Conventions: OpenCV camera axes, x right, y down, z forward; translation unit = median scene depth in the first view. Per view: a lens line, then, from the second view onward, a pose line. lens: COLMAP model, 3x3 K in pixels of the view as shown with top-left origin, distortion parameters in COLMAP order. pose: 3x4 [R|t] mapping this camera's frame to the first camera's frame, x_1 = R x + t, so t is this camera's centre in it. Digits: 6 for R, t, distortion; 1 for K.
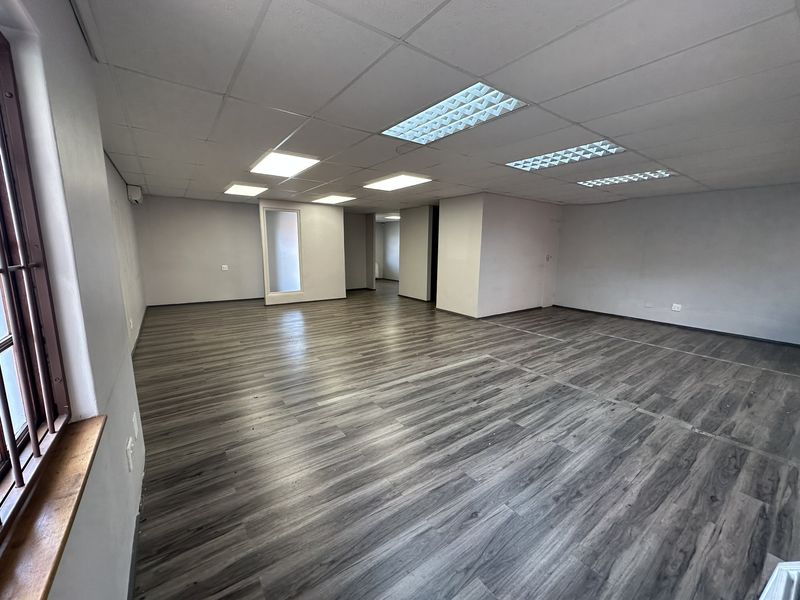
lens RADIAL K [[318.7, 0, 398.0], [0, 318.7, 298.4], [0, 0, 1]] dist [-0.003039, -0.000062]
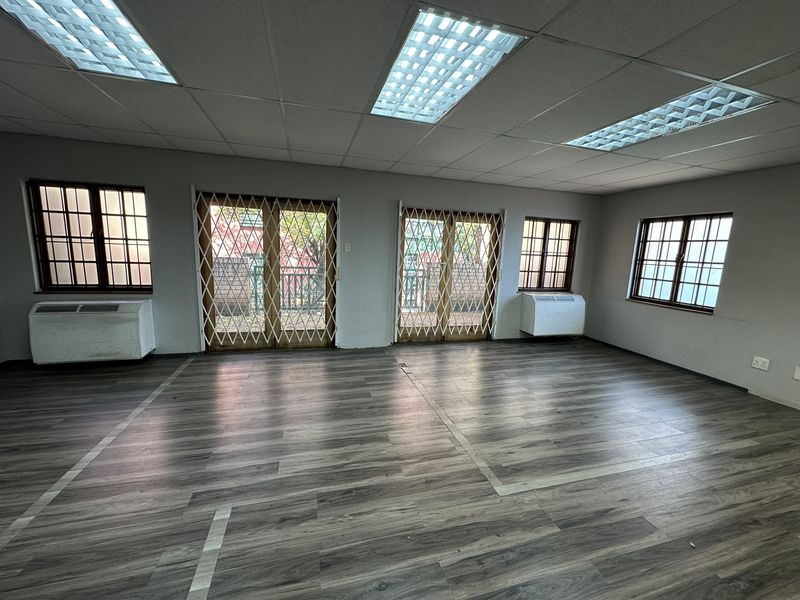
lens RADIAL K [[318.7, 0, 398.0], [0, 318.7, 298.4], [0, 0, 1]] dist [-0.003039, -0.000062]
pose [[-0.937810, -0.102843, 0.331565, 0.285865], [0.003858, 0.951963, 0.306188, -0.216155], [-0.347127, 0.288425, -0.892364, 1.333127]]
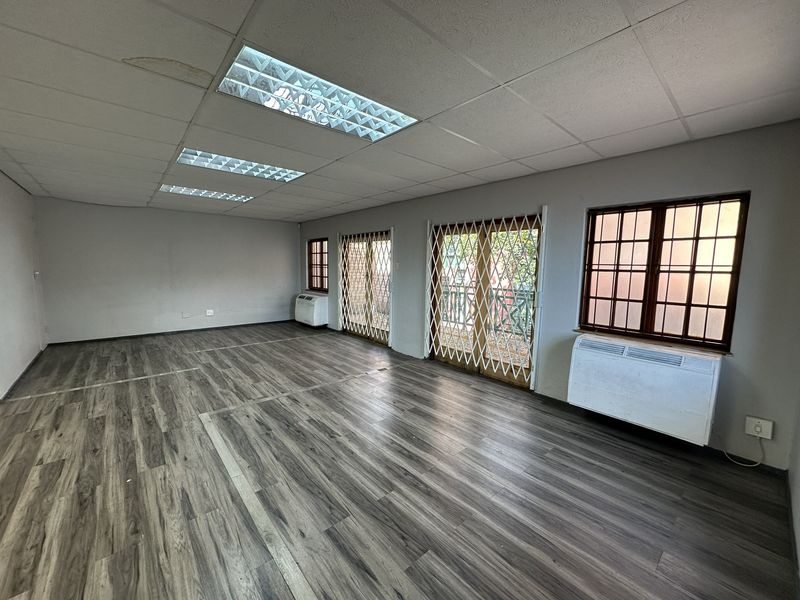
lens RADIAL K [[318.7, 0, 398.0], [0, 318.7, 298.4], [0, 0, 1]] dist [-0.003039, -0.000062]
pose [[-0.096654, -0.117040, 0.988413, -0.415343], [0.142387, 0.981222, 0.130113, -0.101138], [-0.985081, 0.153313, -0.078174, 0.570130]]
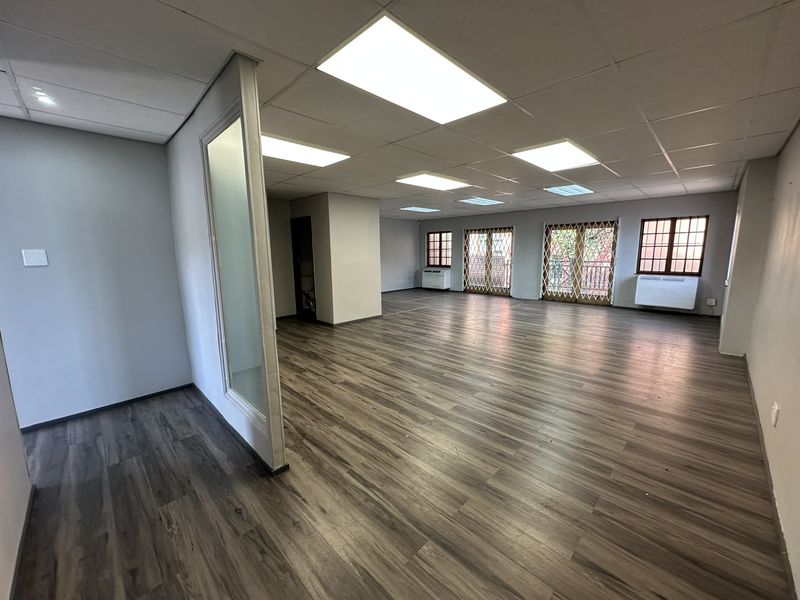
lens RADIAL K [[321.4, 0, 395.2], [0, 321.4, 300.0], [0, 0, 1]] dist [-0.001389, -0.000171]
pose [[-0.157301, -0.164835, 0.973697, -1.179221], [0.170797, 0.966573, 0.191222, -0.273374], [-0.972669, 0.196384, -0.123889, 1.558432]]
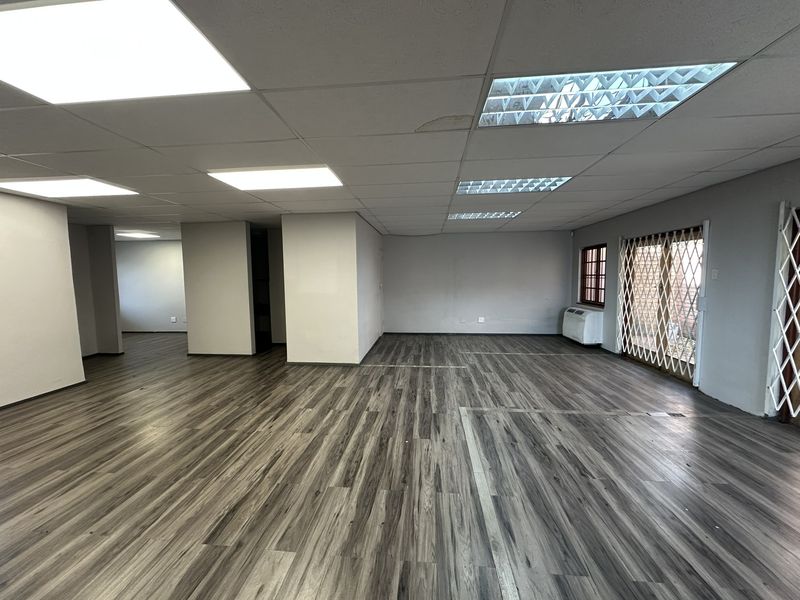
lens RADIAL K [[318.7, 0, 398.0], [0, 318.7, 298.4], [0, 0, 1]] dist [-0.003039, -0.000062]
pose [[0.657730, -0.072963, 0.749711, -0.404587], [0.139705, 0.989846, -0.026231, -0.096908], [-0.740185, 0.121991, 0.661245, 0.531284]]
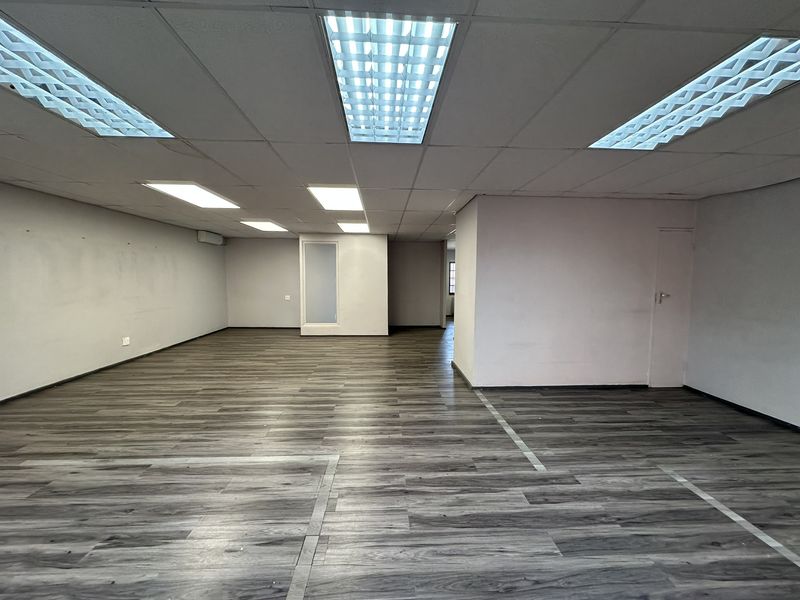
lens RADIAL K [[319.1, 0, 400.0], [0, 319.1, 300.0], [0, 0, 1]] dist [-0.000928, 0.000002]
pose [[0.838826, 0.034574, -0.543301, 0.671897], [-0.085692, 0.993926, -0.069054, -0.079539], [0.537613, 0.104481, 0.836693, 0.517410]]
